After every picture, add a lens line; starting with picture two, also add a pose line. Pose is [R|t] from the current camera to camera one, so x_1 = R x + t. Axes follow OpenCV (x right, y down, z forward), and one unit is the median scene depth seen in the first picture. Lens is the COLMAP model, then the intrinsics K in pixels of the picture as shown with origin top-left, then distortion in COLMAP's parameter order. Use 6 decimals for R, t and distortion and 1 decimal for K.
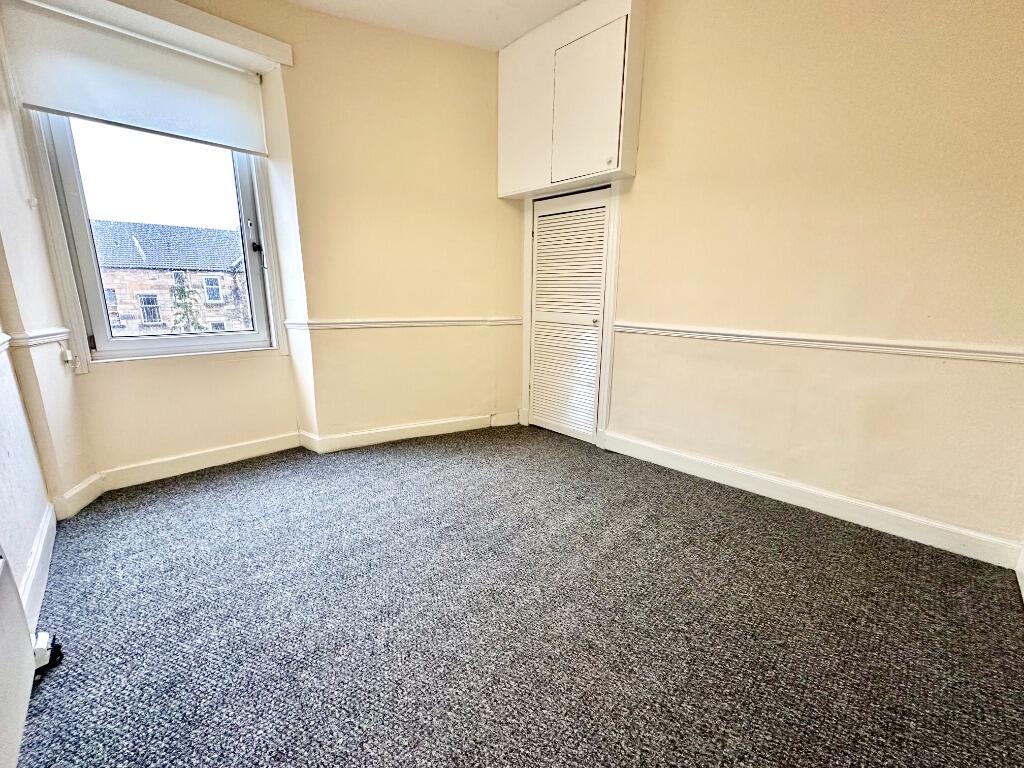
lens RADIAL K [[406.0, 0, 509.0], [0, 406.0, 382.5], [0, 0, 1]] dist [-0.000821, -0.000232]
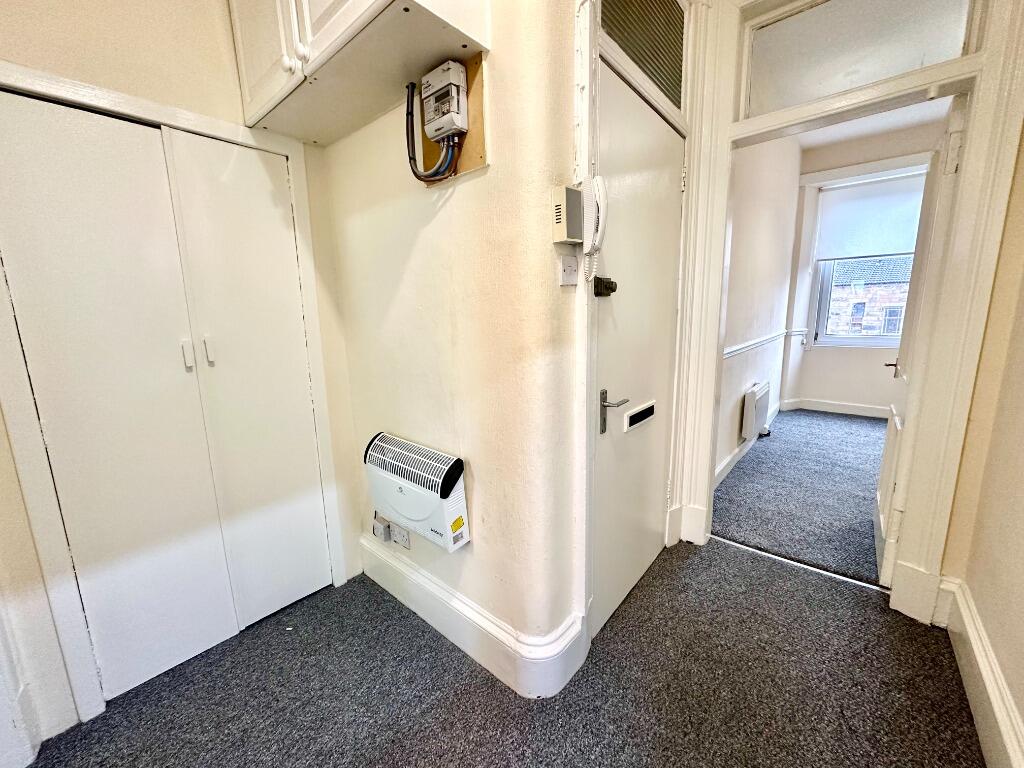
lens RADIAL K [[406.0, 0, 511.0], [0, 406.0, 382.5], [0, 0, 1]] dist [-0.000821, -0.000232]
pose [[0.093971, 0.167793, -0.981333, 0.784495], [-0.193951, 0.969895, 0.147265, 0.106797], [0.976500, 0.176492, 0.123685, -0.645207]]
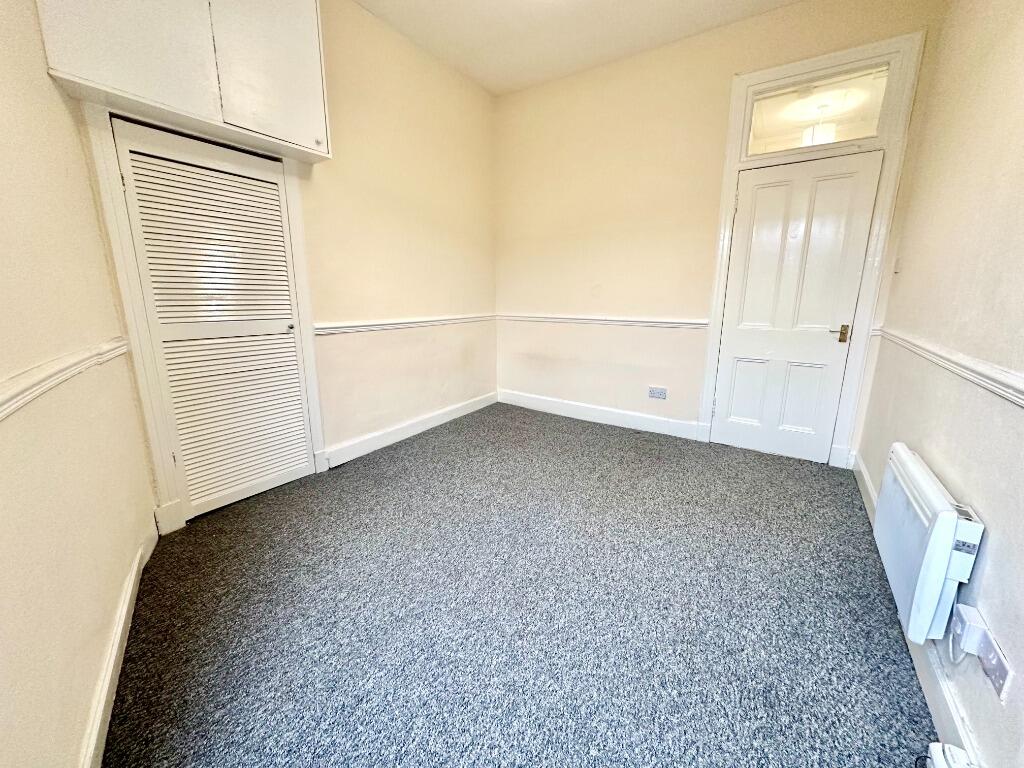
lens RADIAL K [[406.0, 0, 510.7], [0, 406.0, 384.1], [0, 0, 1]] dist [-0.000821, -0.000232]
pose [[-0.209396, -0.210748, 0.954850, -0.733118], [0.214939, 0.942695, 0.255201, -0.169817], [-0.953915, 0.258673, -0.152098, 0.806404]]
